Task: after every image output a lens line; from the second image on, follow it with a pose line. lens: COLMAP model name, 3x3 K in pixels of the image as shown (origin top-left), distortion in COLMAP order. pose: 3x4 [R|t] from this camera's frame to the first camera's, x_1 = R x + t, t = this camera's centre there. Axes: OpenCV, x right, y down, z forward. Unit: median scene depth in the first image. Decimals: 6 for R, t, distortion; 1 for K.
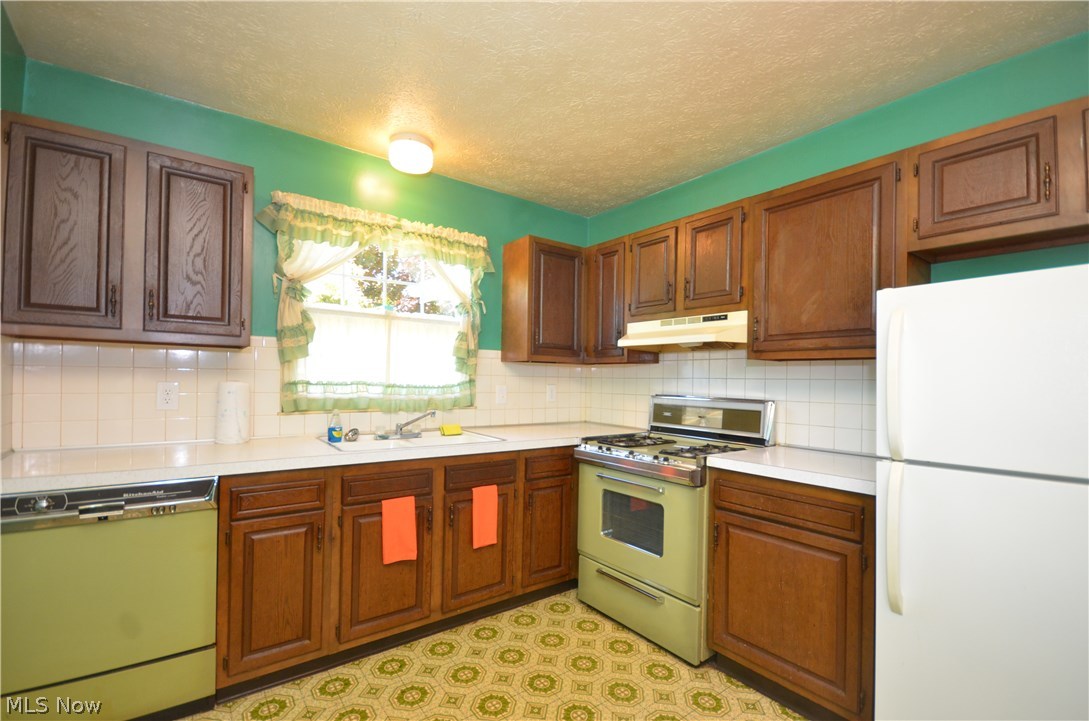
lens RADIAL K [[478.4, 0, 541.8], [0, 478.4, 377.1], [0, 0, 1]] dist [-0.001191, -0.000648]
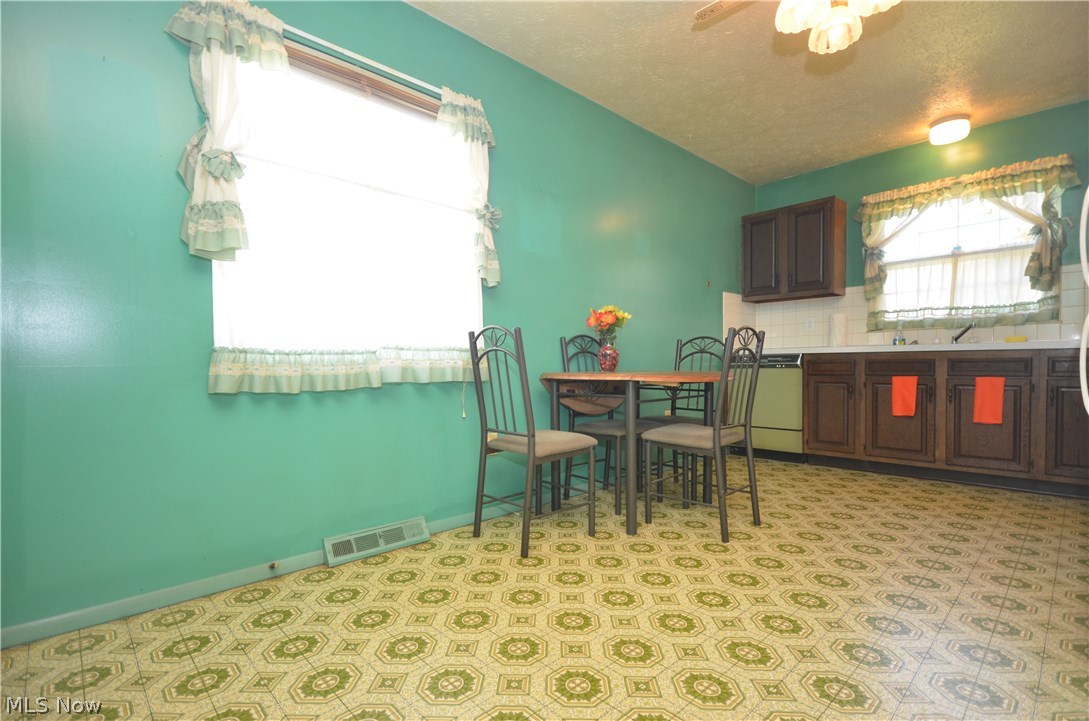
lens RADIAL K [[498.5, 0, 542.6], [0, 498.5, 379.8], [0, 0, 1]] dist [0.012860, -0.011855]
pose [[0.105903, 0.016134, -0.994246, 1.022609], [0.019637, 0.999639, 0.018313, 0.183918], [0.994183, -0.021463, 0.105548, -0.288427]]
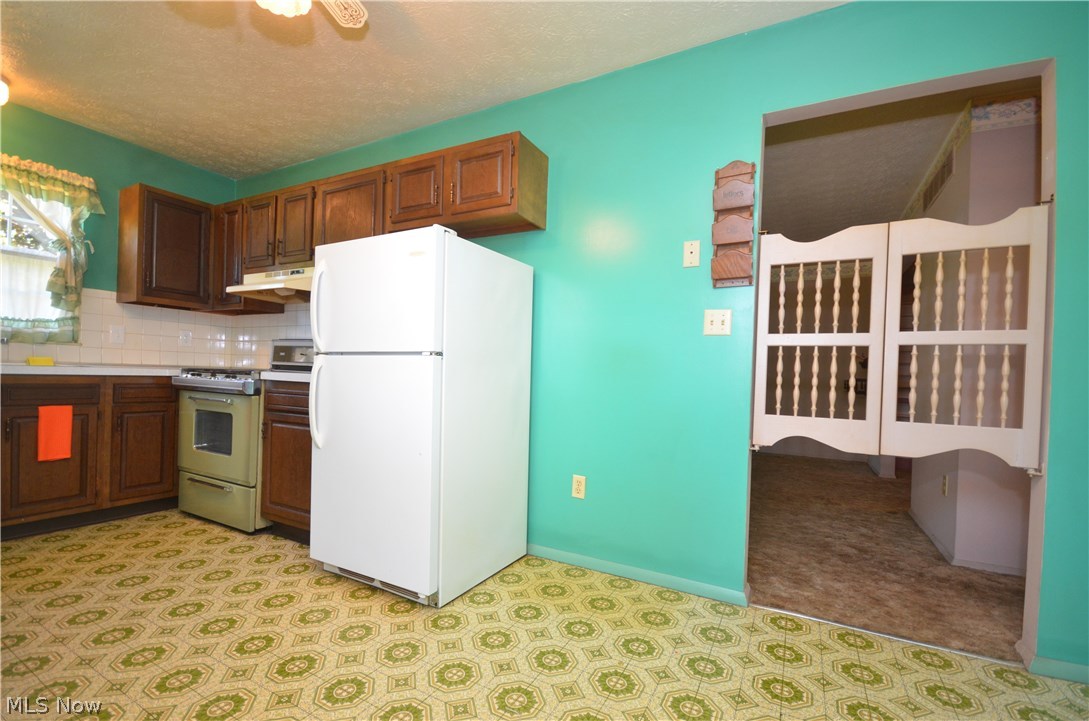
lens RADIAL K [[471.2, 0, 548.0], [0, 471.2, 380.1], [0, 0, 1]] dist [0.013128, -0.016172]
pose [[0.905416, 0.008983, 0.424430, 0.427458], [-0.020829, 0.999512, 0.023279, 0.119225], [-0.424014, -0.029918, 0.905161, -0.419314]]
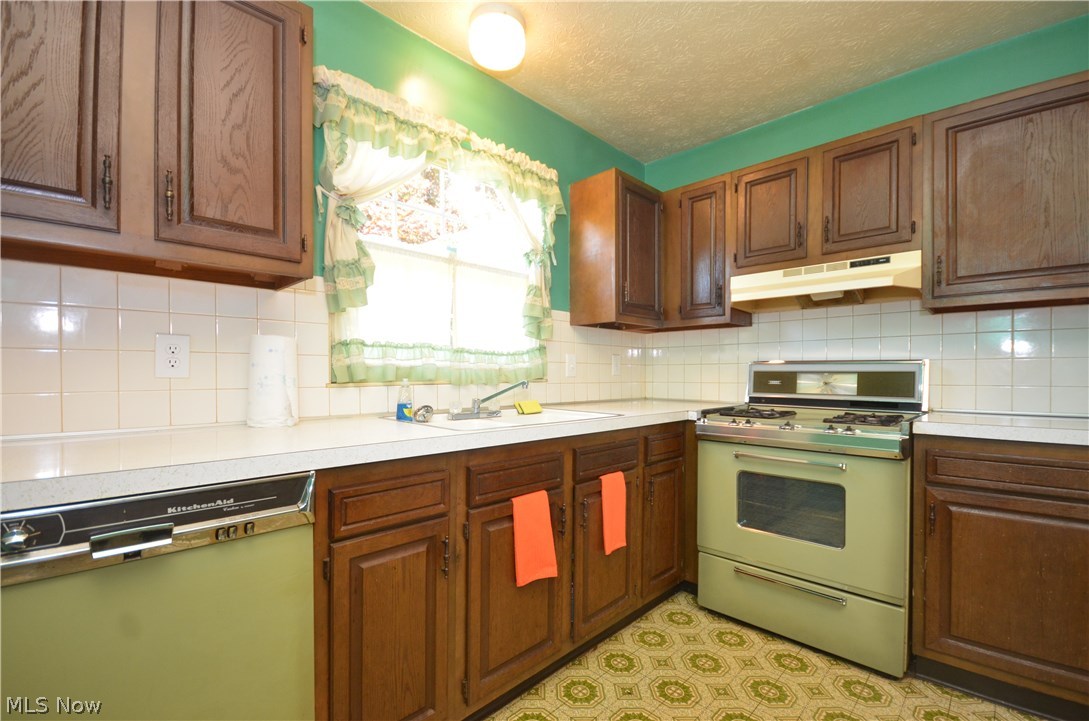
lens RADIAL K [[475.4, 0, 539.8], [0, 475.4, 378.0], [0, 0, 1]] dist [0.008494, -0.012321]
pose [[0.988952, -0.017193, 0.147235, -0.335321], [0.015209, 0.999778, 0.014594, 0.058853], [-0.147453, -0.012193, 0.988994, 0.249658]]
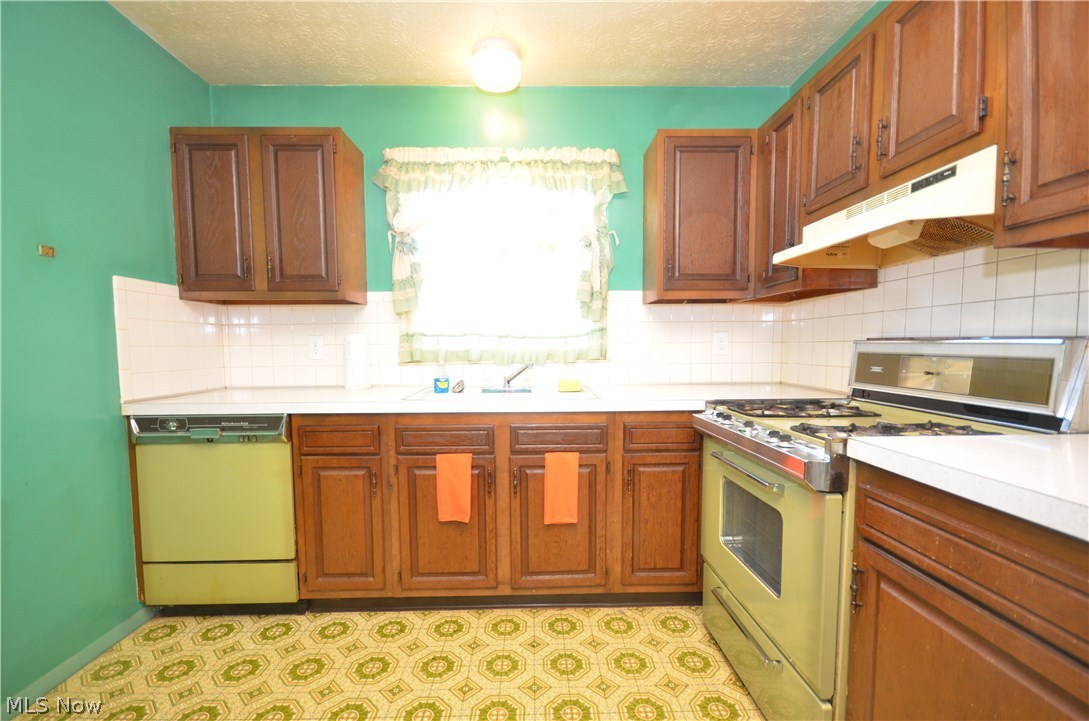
lens RADIAL K [[475.4, 0, 539.8], [0, 475.4, 378.0], [0, 0, 1]] dist [0.008494, -0.012321]
pose [[0.810741, 0.017006, -0.585158, 0.316970], [0.023836, 0.997790, 0.062023, 0.048164], [0.584920, -0.064232, 0.808544, 0.317119]]
